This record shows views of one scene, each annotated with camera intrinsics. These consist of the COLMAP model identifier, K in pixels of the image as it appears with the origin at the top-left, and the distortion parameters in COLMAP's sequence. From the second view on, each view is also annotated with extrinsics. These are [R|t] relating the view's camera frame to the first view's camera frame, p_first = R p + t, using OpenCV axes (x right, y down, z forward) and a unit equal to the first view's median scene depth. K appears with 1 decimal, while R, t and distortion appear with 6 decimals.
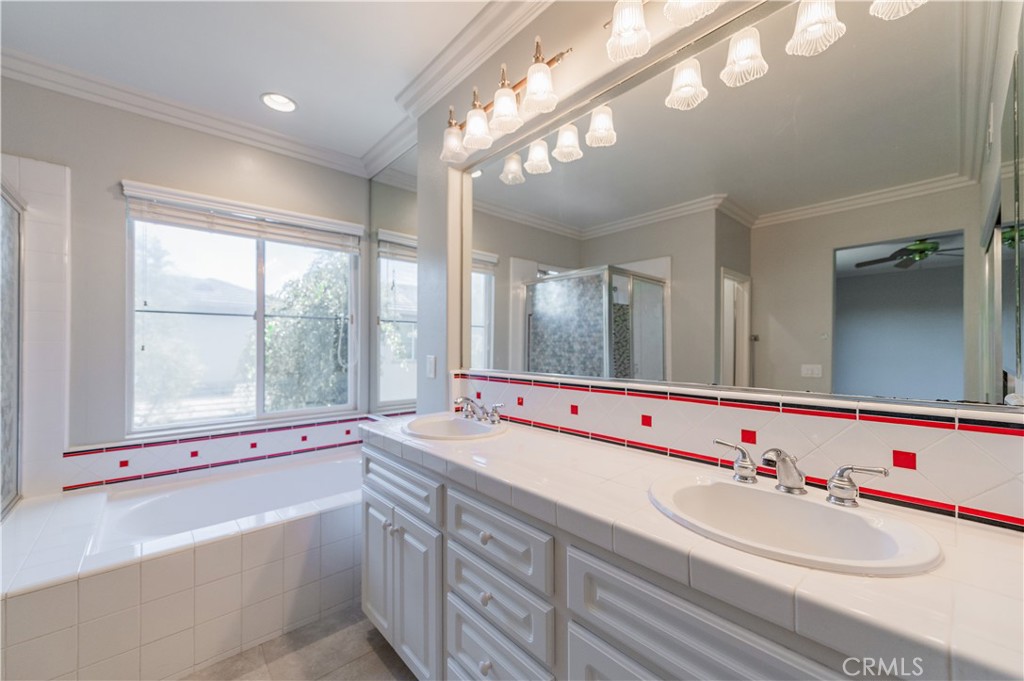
lens RADIAL K [[404.1, 0, 483.0], [0, 404.1, 343.7], [0, 0, 1]] dist [0.019756, -0.005835]
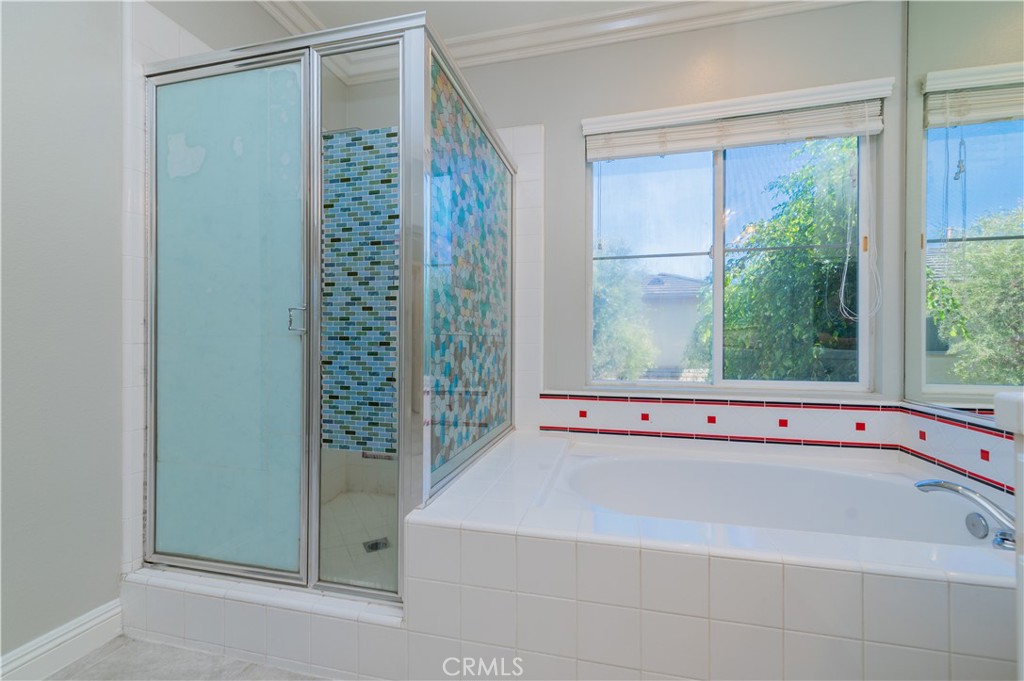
lens RADIAL K [[404.1, 0, 517.0], [0, 404.1, 334.7], [0, 0, 1]] dist [0.019756, -0.005835]
pose [[0.595111, -0.007537, -0.803608, -0.147133], [0.005385, 0.999971, -0.005390, 0.080290], [0.803626, -0.001120, 0.595134, 0.223083]]
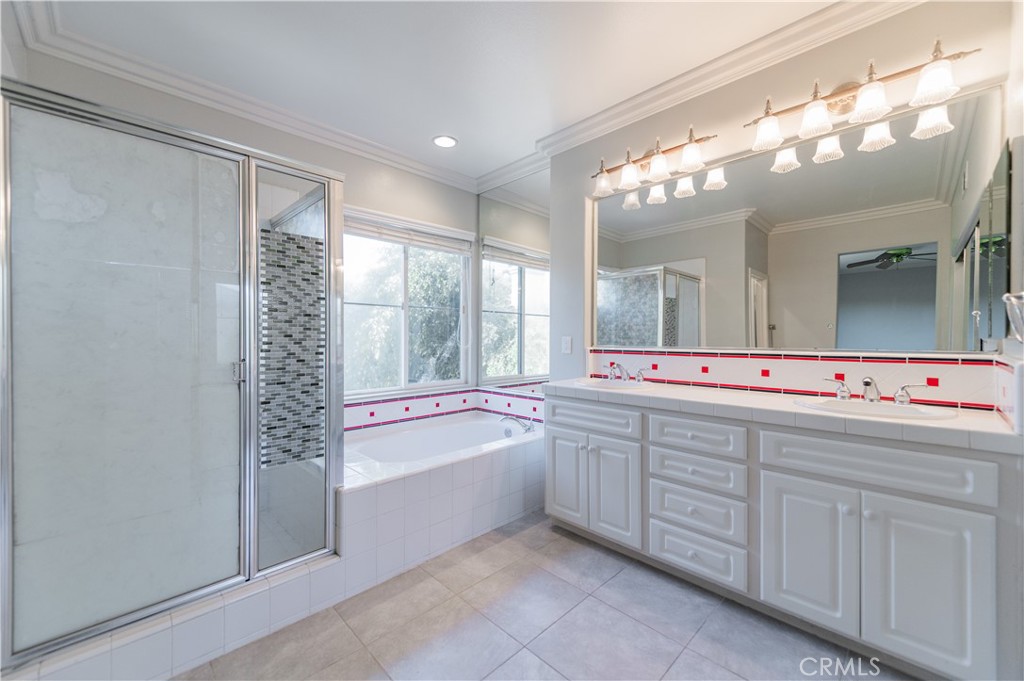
lens RADIAL K [[404.1, 0, 488.8], [0, 404.1, 339.5], [0, 0, 1]] dist [0.019756, -0.005835]
pose [[0.998797, 0.000449, 0.049041, -0.316603], [-0.000938, 0.999950, 0.009949, 0.017664], [-0.049034, -0.009983, 0.998747, -0.226181]]
